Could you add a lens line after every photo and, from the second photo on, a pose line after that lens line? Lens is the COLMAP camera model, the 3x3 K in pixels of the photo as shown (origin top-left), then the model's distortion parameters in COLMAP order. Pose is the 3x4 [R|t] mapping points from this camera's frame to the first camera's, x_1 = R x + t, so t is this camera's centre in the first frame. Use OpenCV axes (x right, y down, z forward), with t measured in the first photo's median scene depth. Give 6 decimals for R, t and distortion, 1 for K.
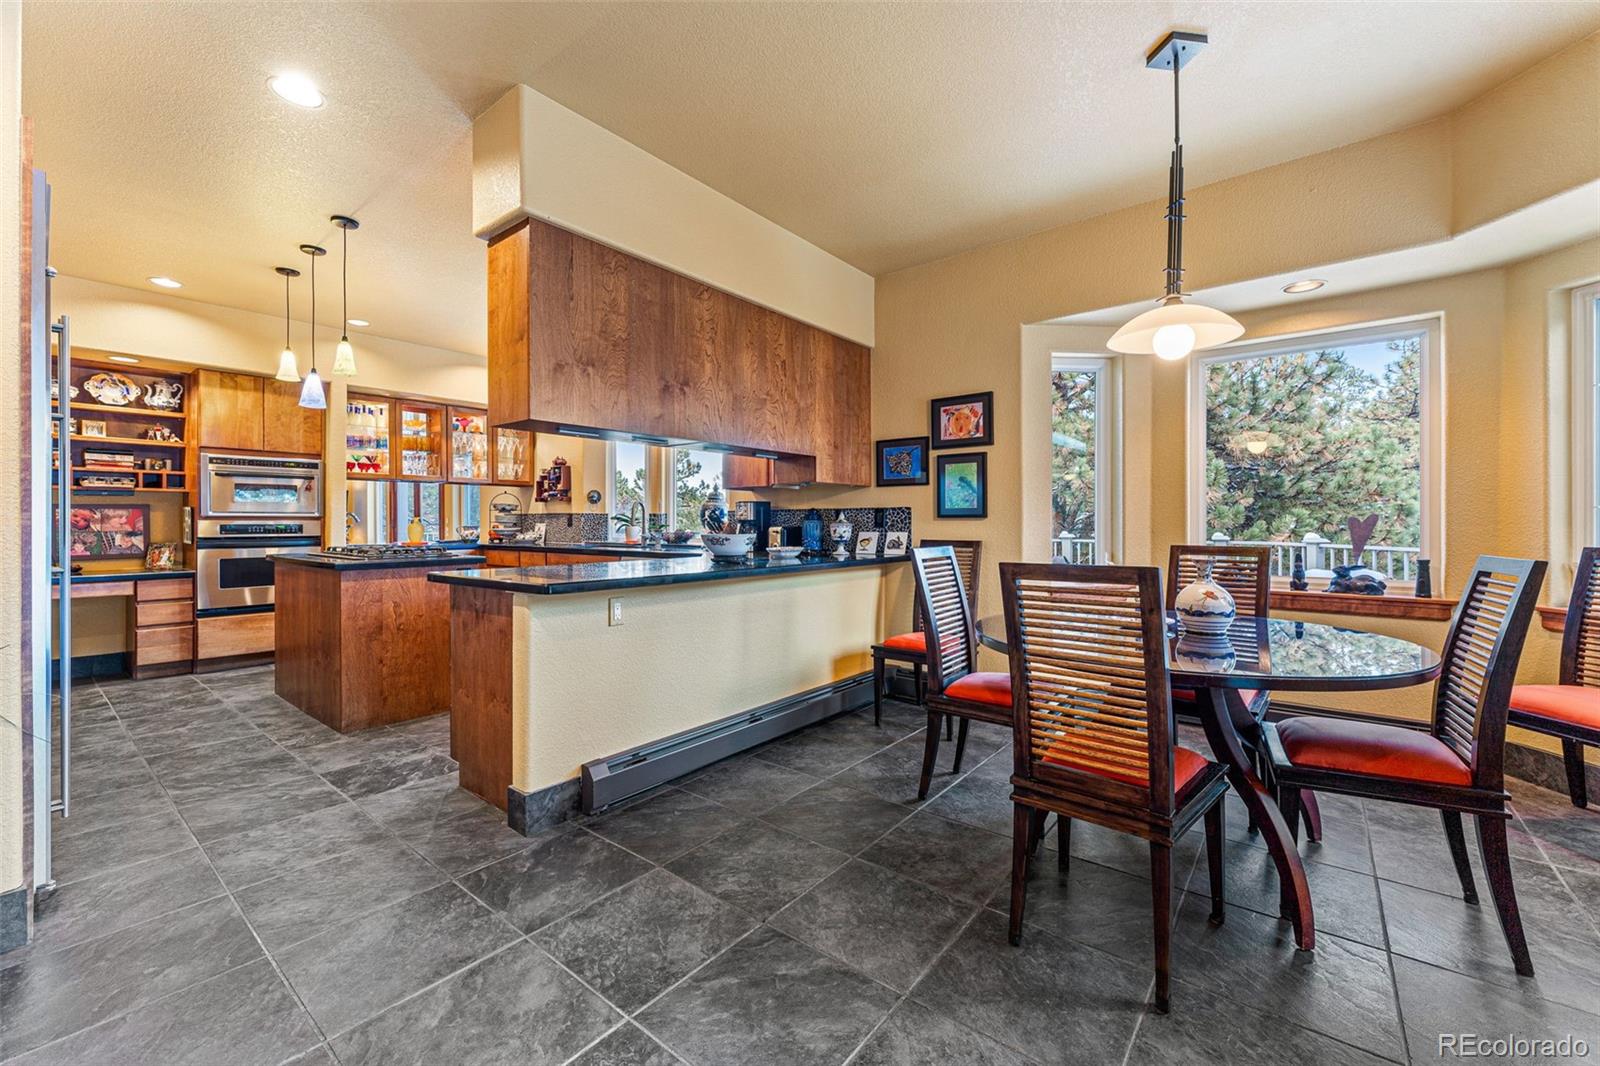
lens RADIAL K [[641.7, 0, 804.8], [0, 641.7, 521.7], [0, 0, 1]] dist [0.001997, -0.000307]
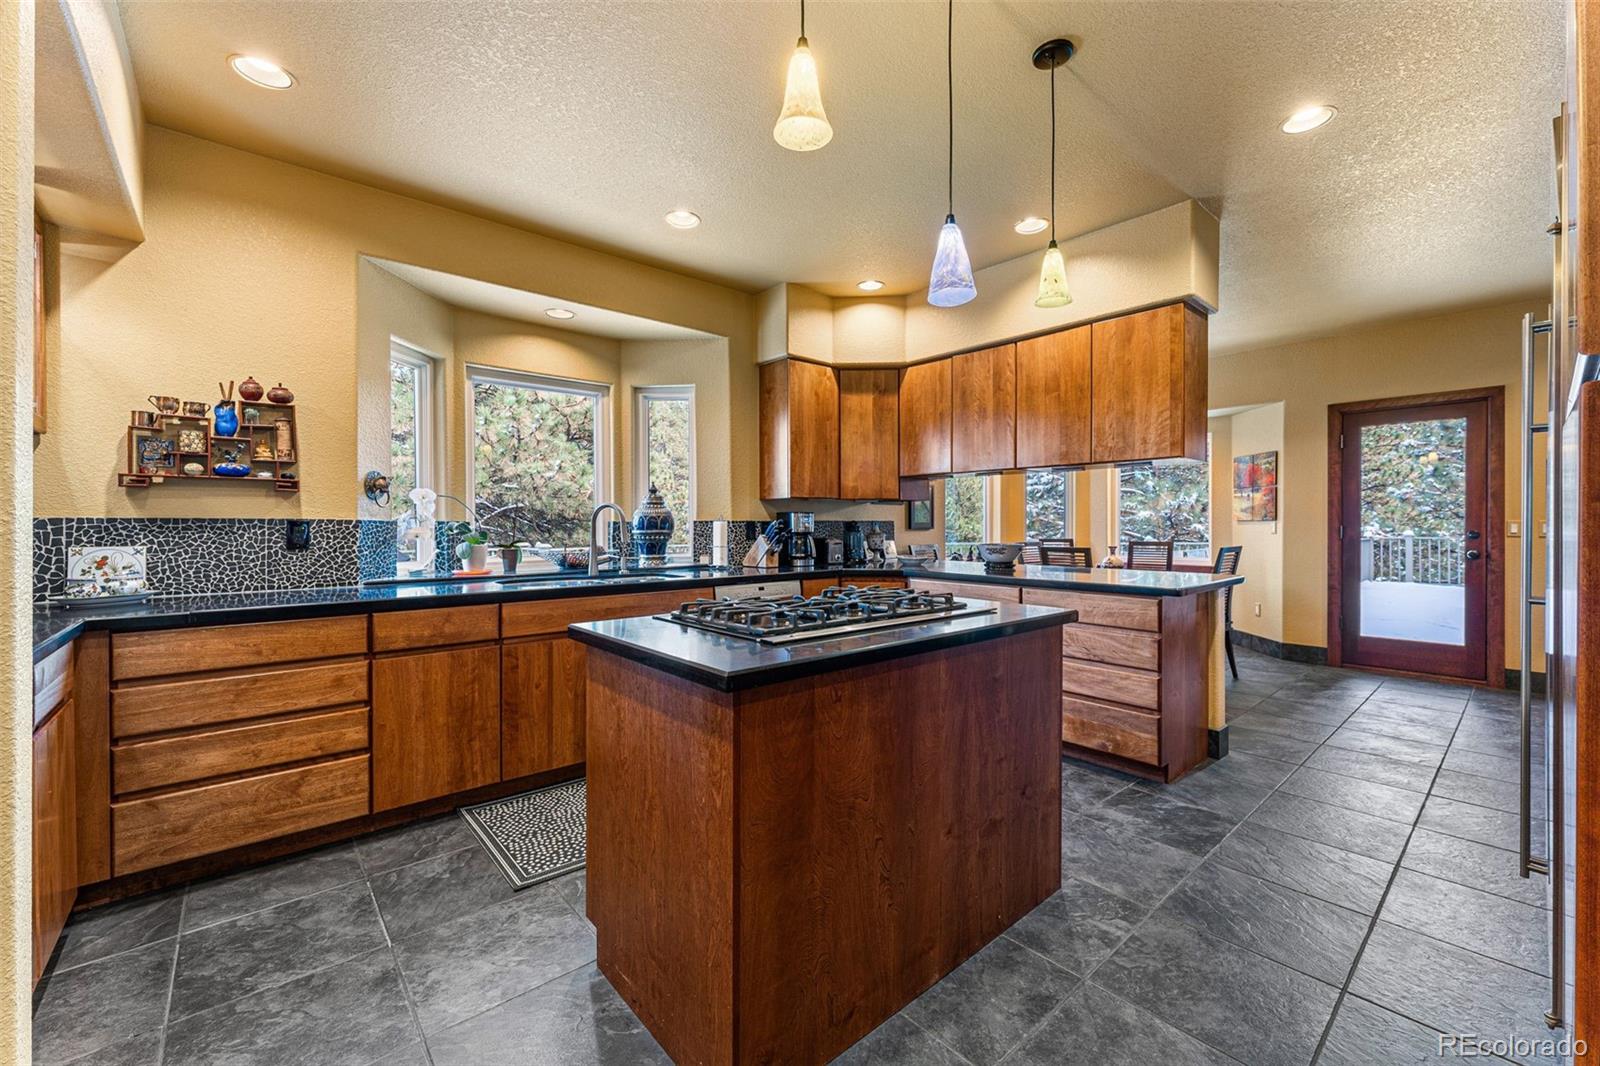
lens RADIAL K [[641.7, 0, 801.8], [0, 641.7, 530.2], [0, 0, 1]] dist [0.001997, -0.000307]
pose [[0.184495, -0.007576, 0.982804, -0.957717], [0.001179, 0.999971, 0.007487, -0.012169], [-0.982833, -0.000222, 0.184499, 0.790230]]
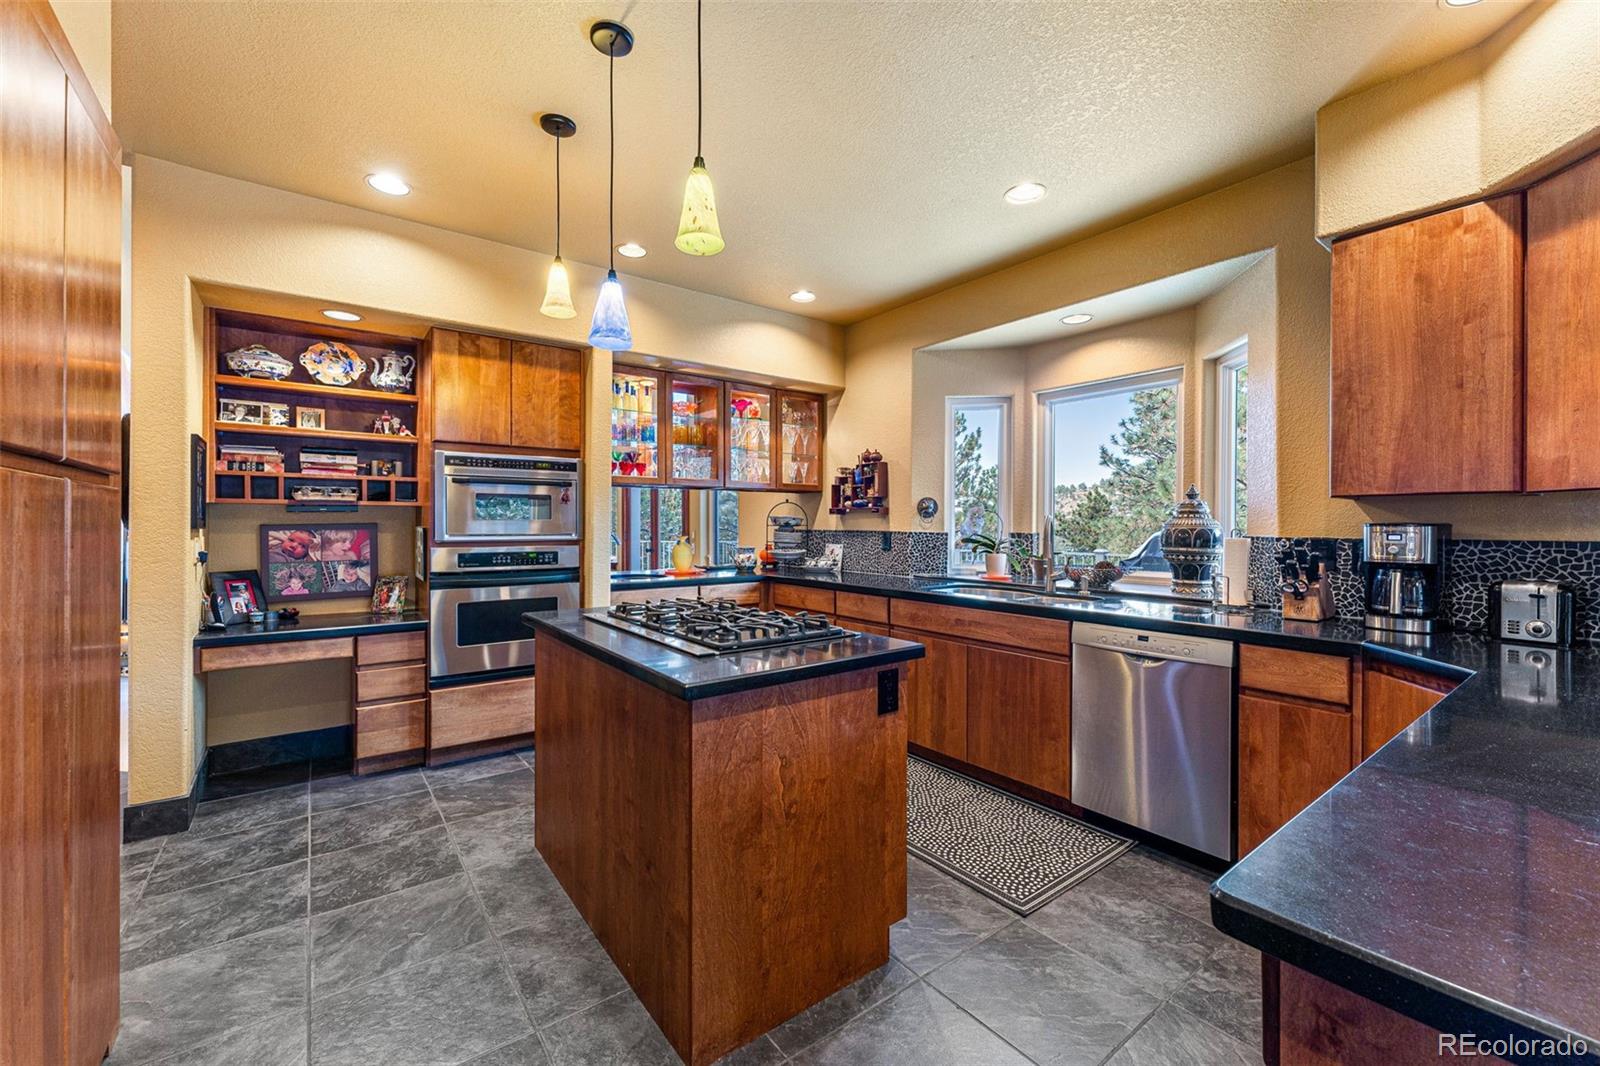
lens RADIAL K [[641.7, 0, 801.4], [0, 641.7, 525.0], [0, 0, 1]] dist [0.001997, -0.000307]
pose [[0.969734, 0.004087, -0.244128, -0.381713], [-0.003301, 0.999988, 0.003628, -0.029610], [0.244140, -0.002713, 0.969736, 0.418254]]
